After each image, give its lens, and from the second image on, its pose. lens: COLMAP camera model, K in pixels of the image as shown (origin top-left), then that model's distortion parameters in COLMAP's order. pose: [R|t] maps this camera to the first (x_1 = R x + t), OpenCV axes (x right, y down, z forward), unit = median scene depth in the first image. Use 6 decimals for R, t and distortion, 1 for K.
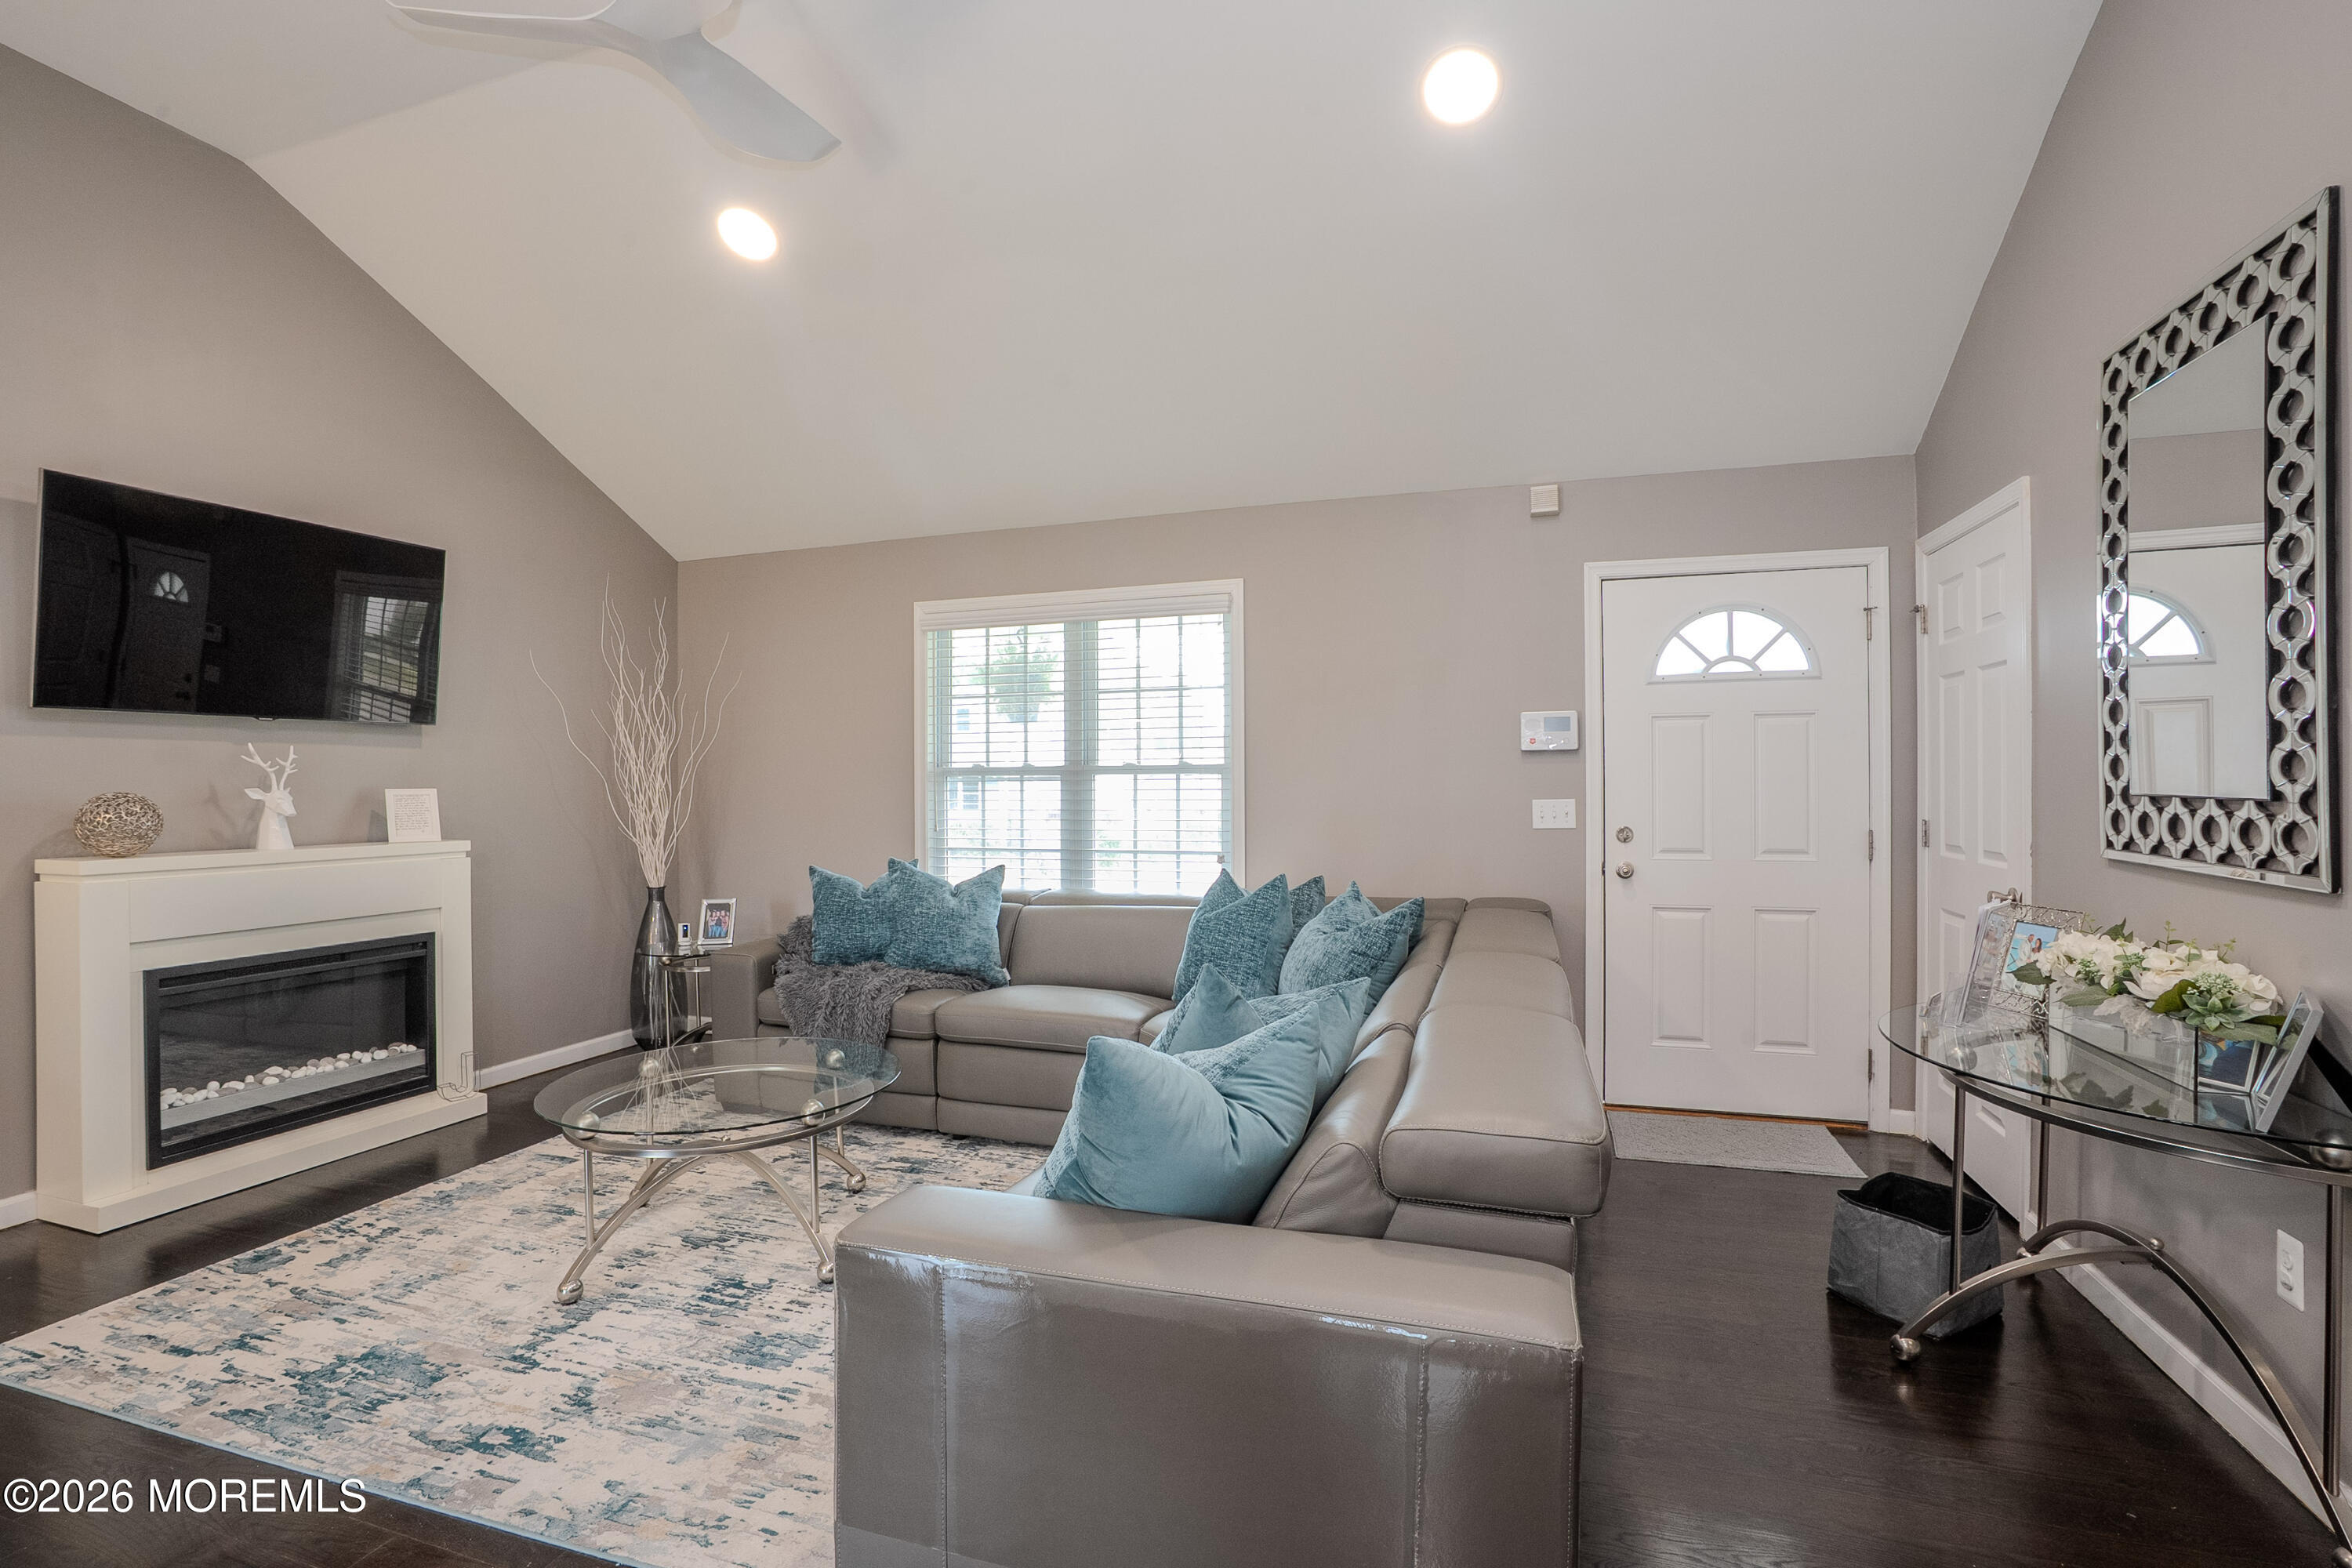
lens RADIAL K [[1076.2, 0, 1173.6], [0, 1076.2, 784.4], [0, 0, 1]] dist [-0.059704, 0.021362]
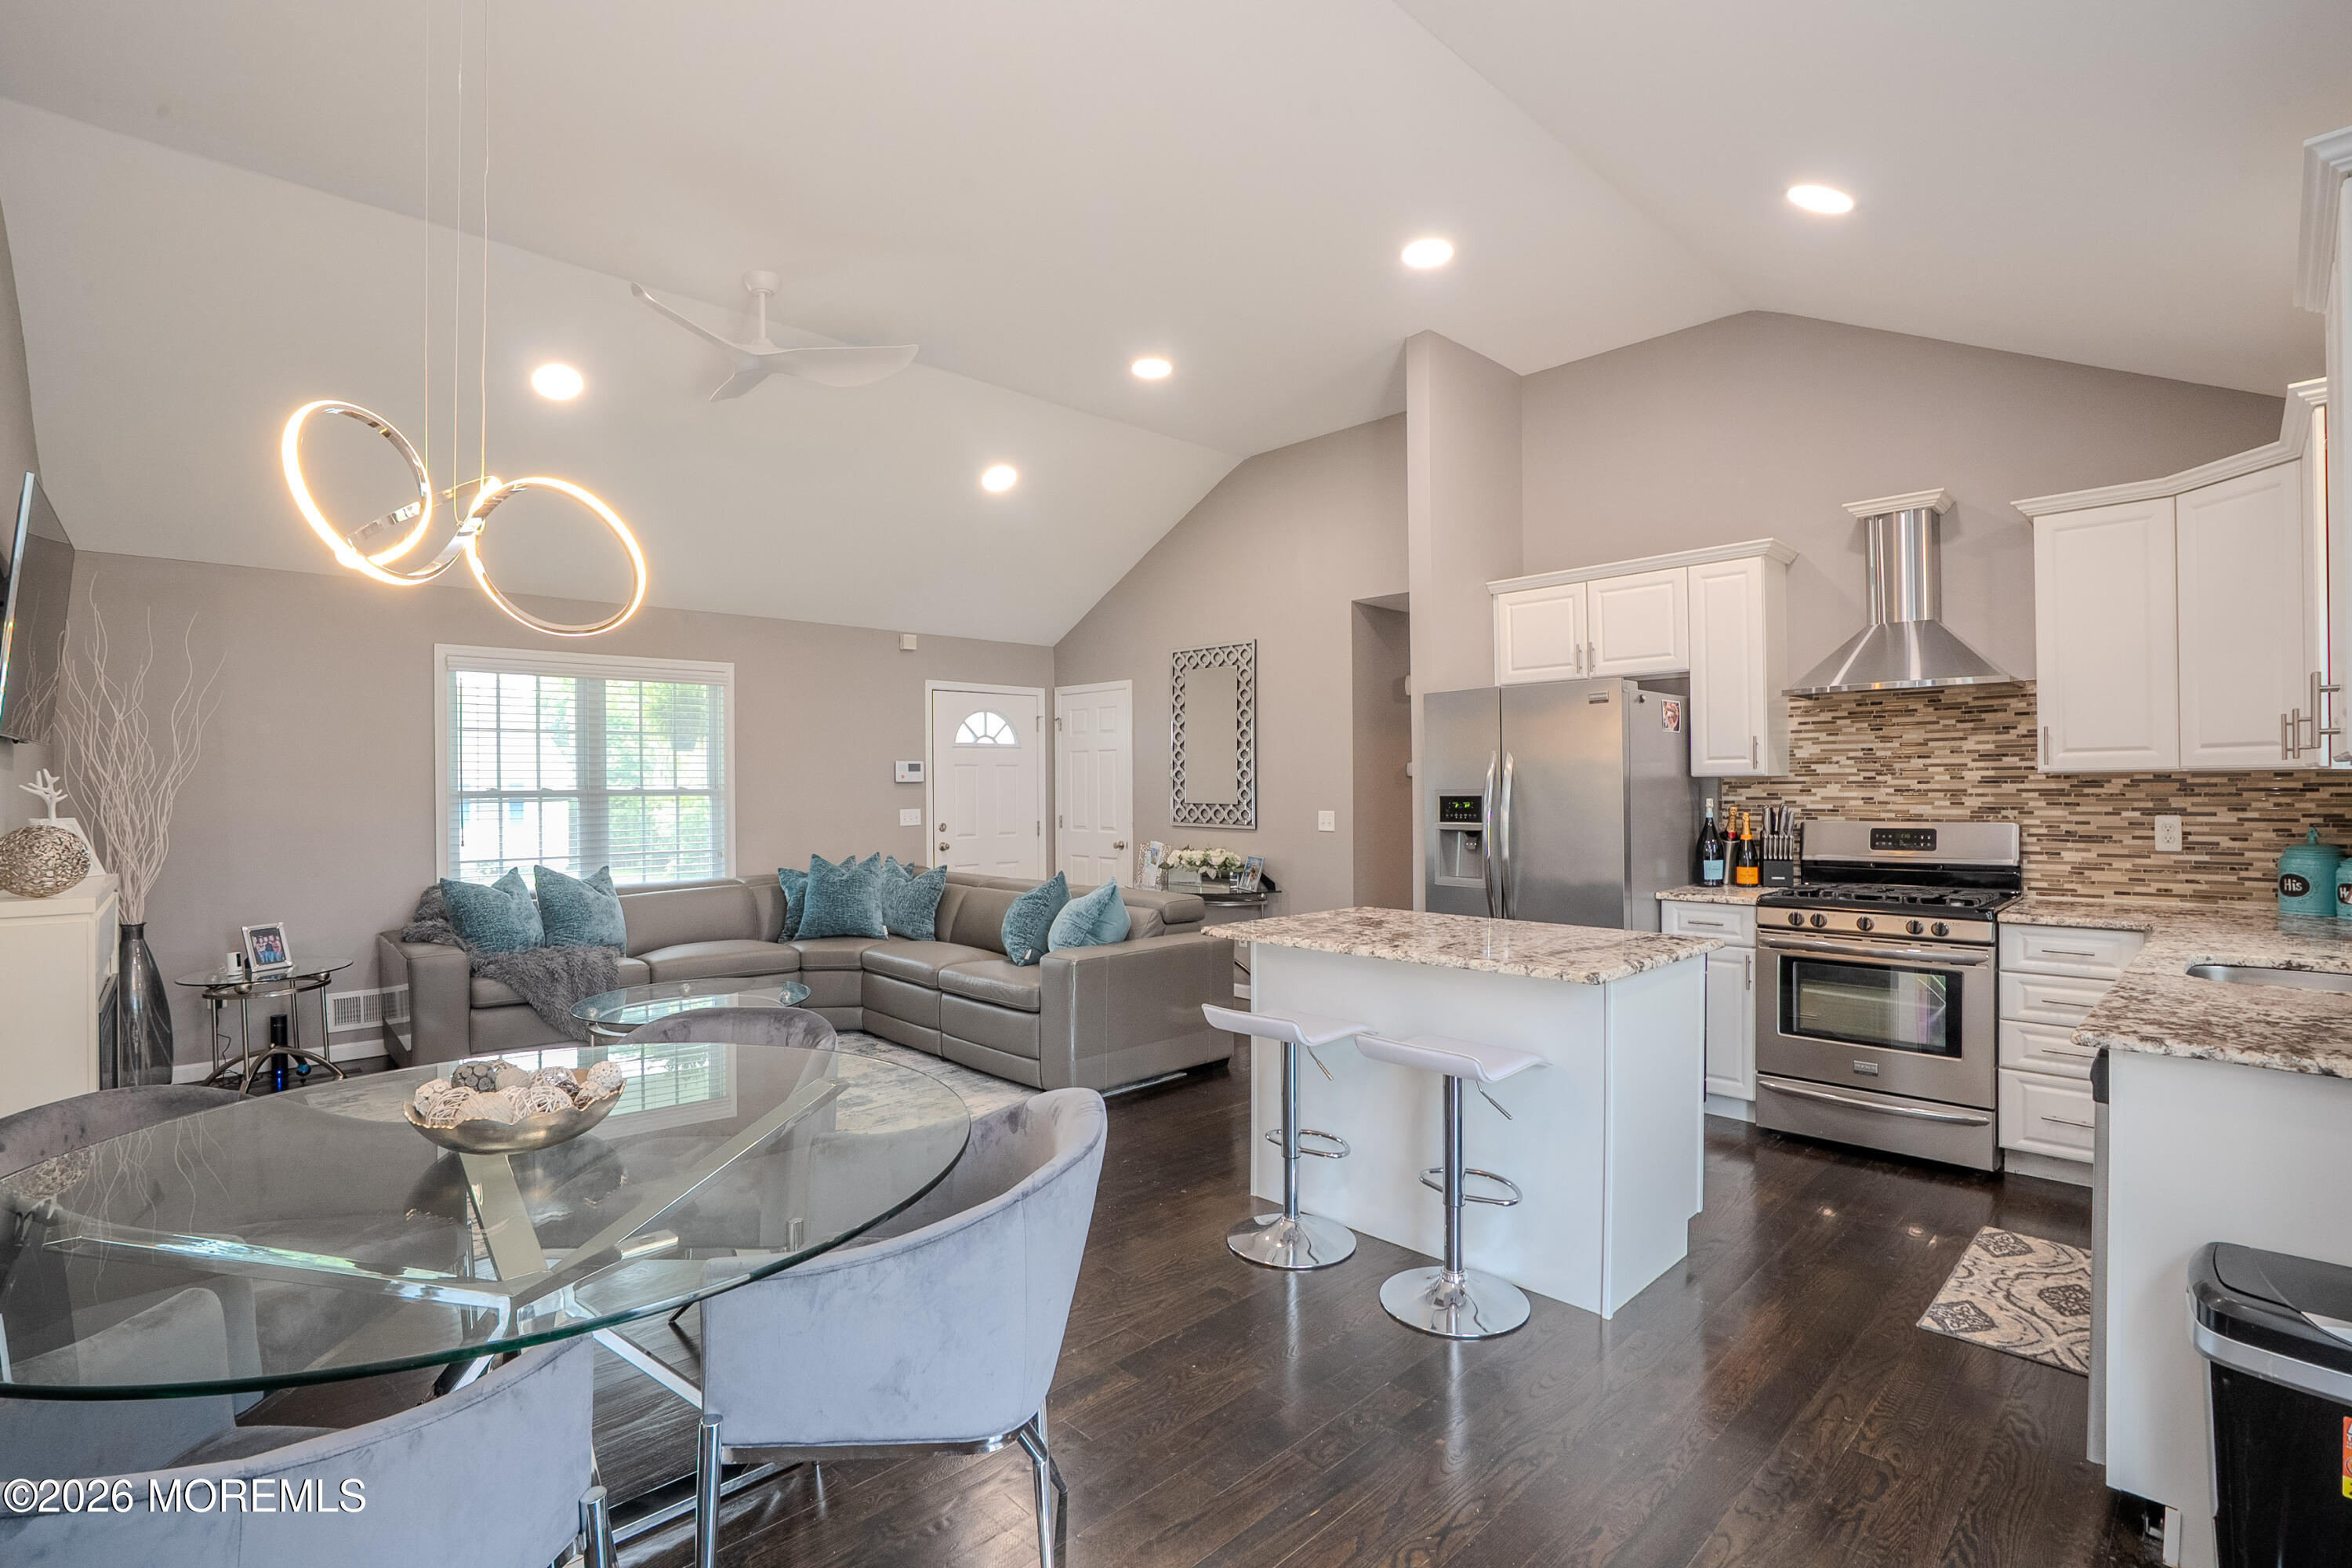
lens RADIAL K [[1076.2, 0, 1173.5], [0, 1076.2, 786.8], [0, 0, 1]] dist [-0.059704, 0.021362]
pose [[0.464508, 0.001601, 0.885568, -1.078851], [0.006390, 0.999966, -0.005160, -0.012055], [-0.885546, 0.008056, 0.464482, -0.238730]]
